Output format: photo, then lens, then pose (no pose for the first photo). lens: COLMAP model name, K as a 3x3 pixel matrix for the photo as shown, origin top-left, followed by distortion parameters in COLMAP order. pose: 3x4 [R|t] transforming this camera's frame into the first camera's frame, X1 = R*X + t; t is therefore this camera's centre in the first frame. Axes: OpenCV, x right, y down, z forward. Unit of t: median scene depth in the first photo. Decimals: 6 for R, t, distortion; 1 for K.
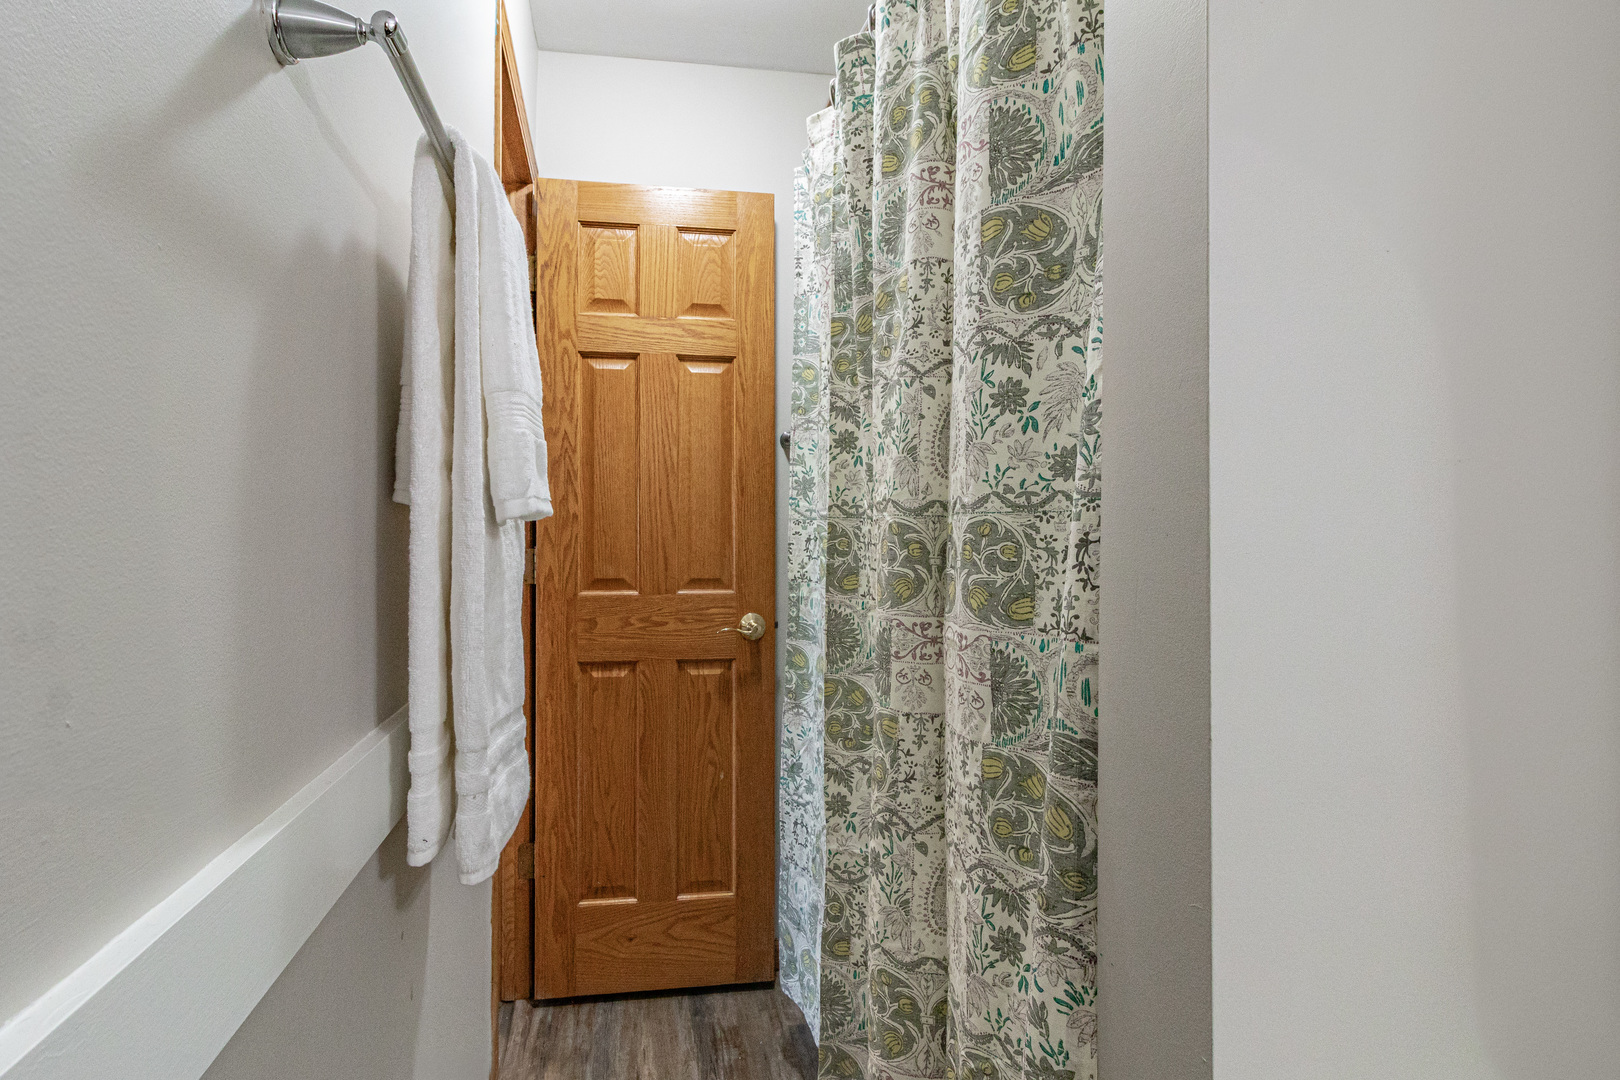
lens RADIAL K [[786.8, 0, 806.2], [0, 786.8, 533.3], [0, 0, 1]] dist [-0.000232, 0.003575]
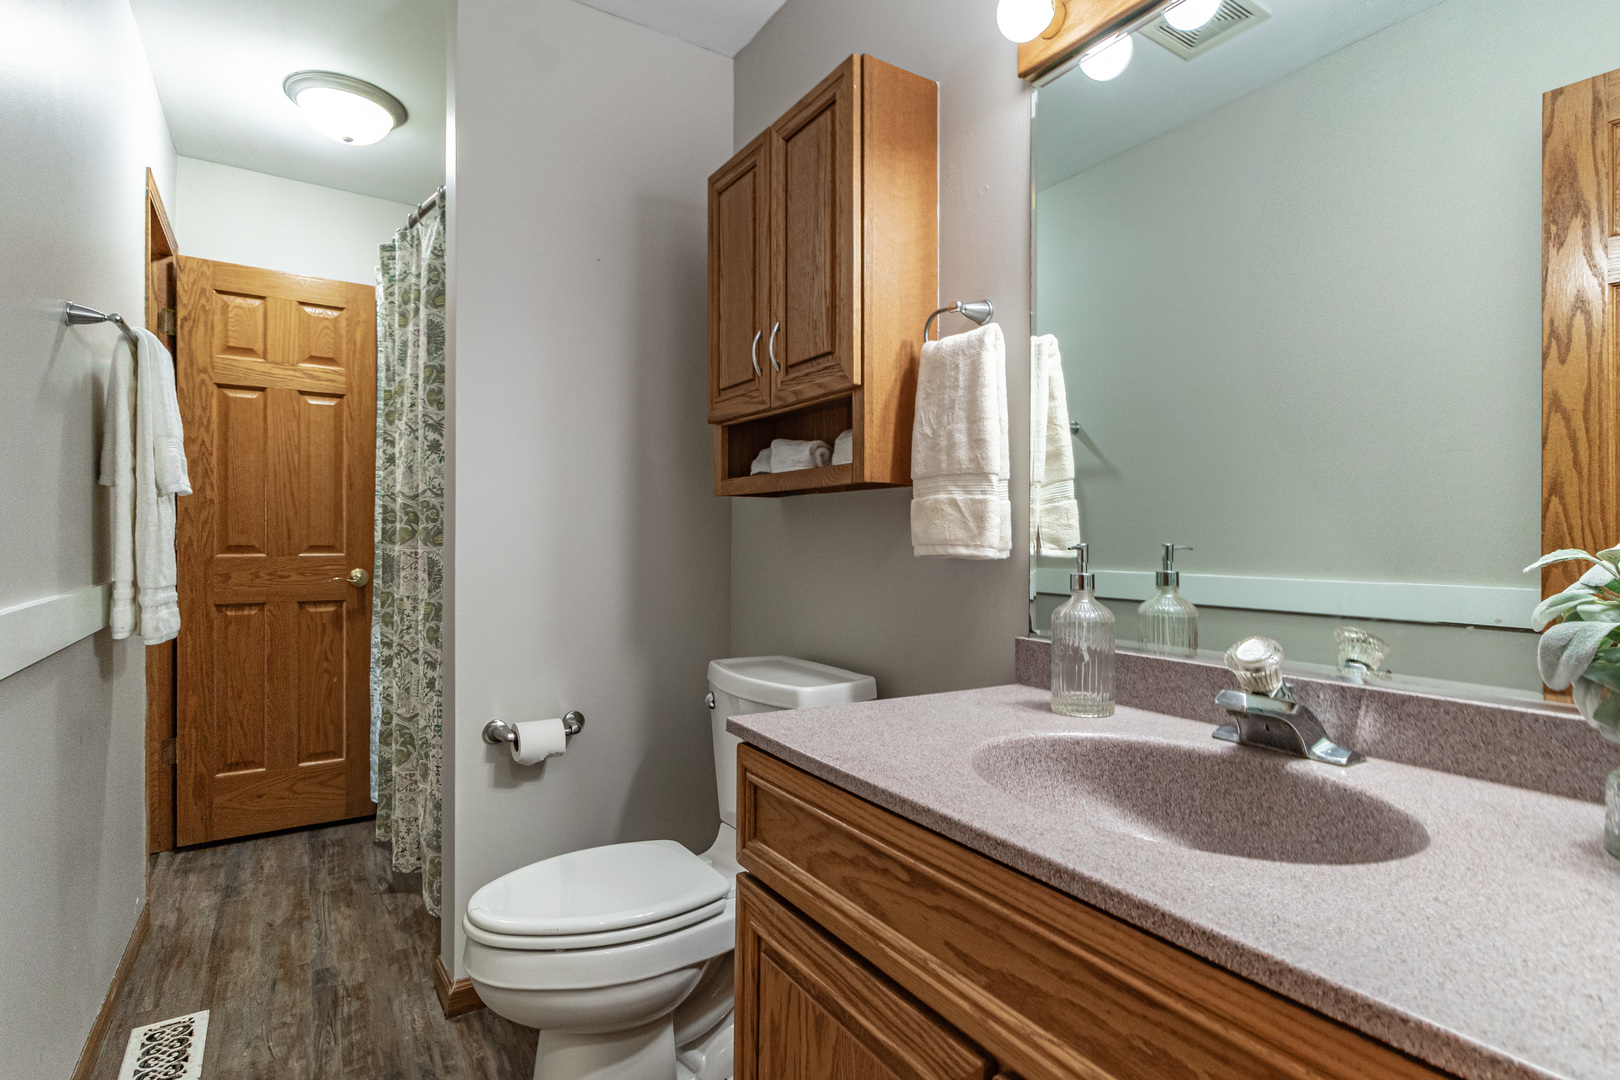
lens RADIAL K [[786.8, 0, 838.2], [0, 786.8, 544.7], [0, 0, 1]] dist [-0.000232, 0.003575]
pose [[0.931379, 0.000579, 0.364051, 0.234502], [-0.004047, 0.999953, 0.008764, 0.039739], [-0.364029, -0.009636, 0.931338, -0.713352]]
